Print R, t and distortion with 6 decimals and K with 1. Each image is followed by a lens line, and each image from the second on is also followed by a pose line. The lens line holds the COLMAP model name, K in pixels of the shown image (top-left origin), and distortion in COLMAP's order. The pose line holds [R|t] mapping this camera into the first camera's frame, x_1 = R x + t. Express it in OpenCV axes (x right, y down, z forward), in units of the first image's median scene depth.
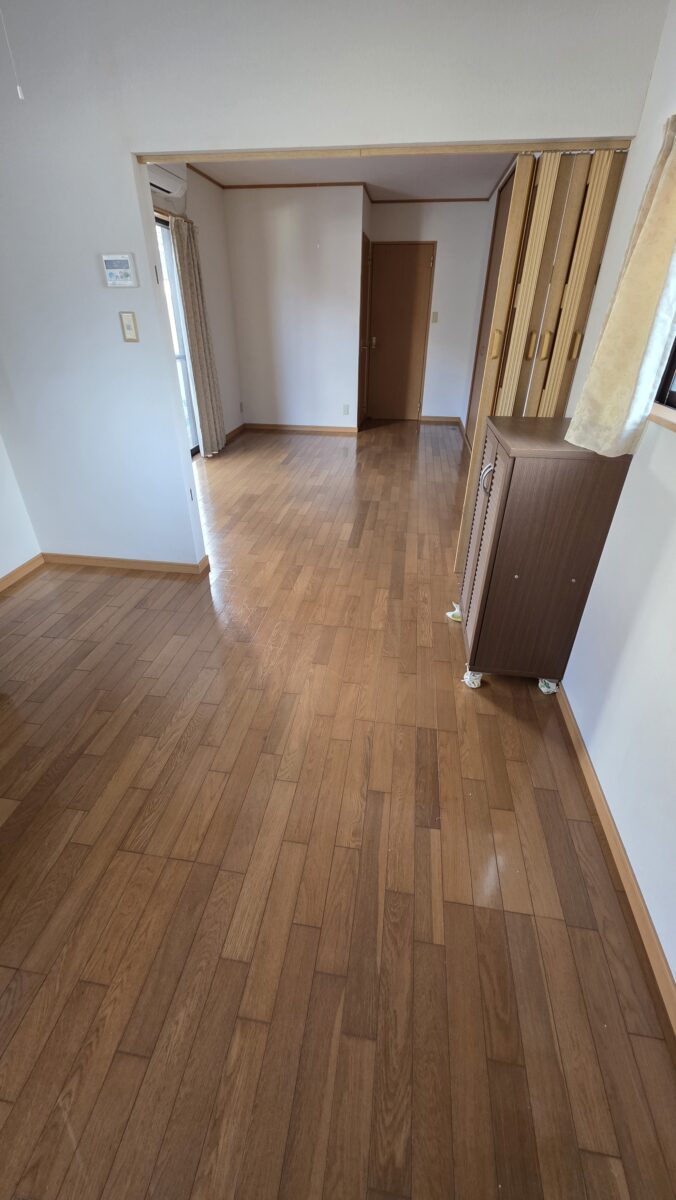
lens RADIAL K [[480.6, 0, 338.0], [0, 480.6, 600.0], [0, 0, 1]] dist [0.000268, -0.000017]
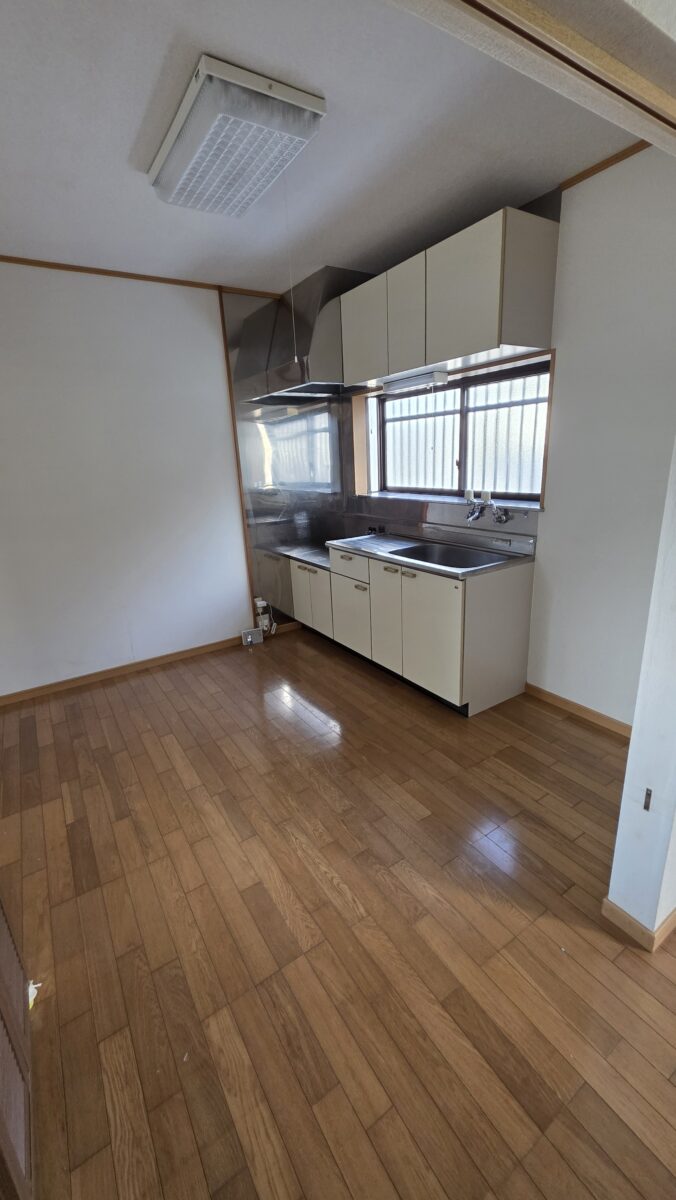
lens RADIAL K [[480.6, 0, 338.0], [0, 480.6, 600.0], [0, 0, 1]] dist [0.000268, -0.000017]
pose [[-0.750802, 0.225036, -0.621011, 0.262332], [-0.302972, 0.718113, 0.626516, -0.818738], [0.586945, 0.658539, -0.470981, 1.304259]]
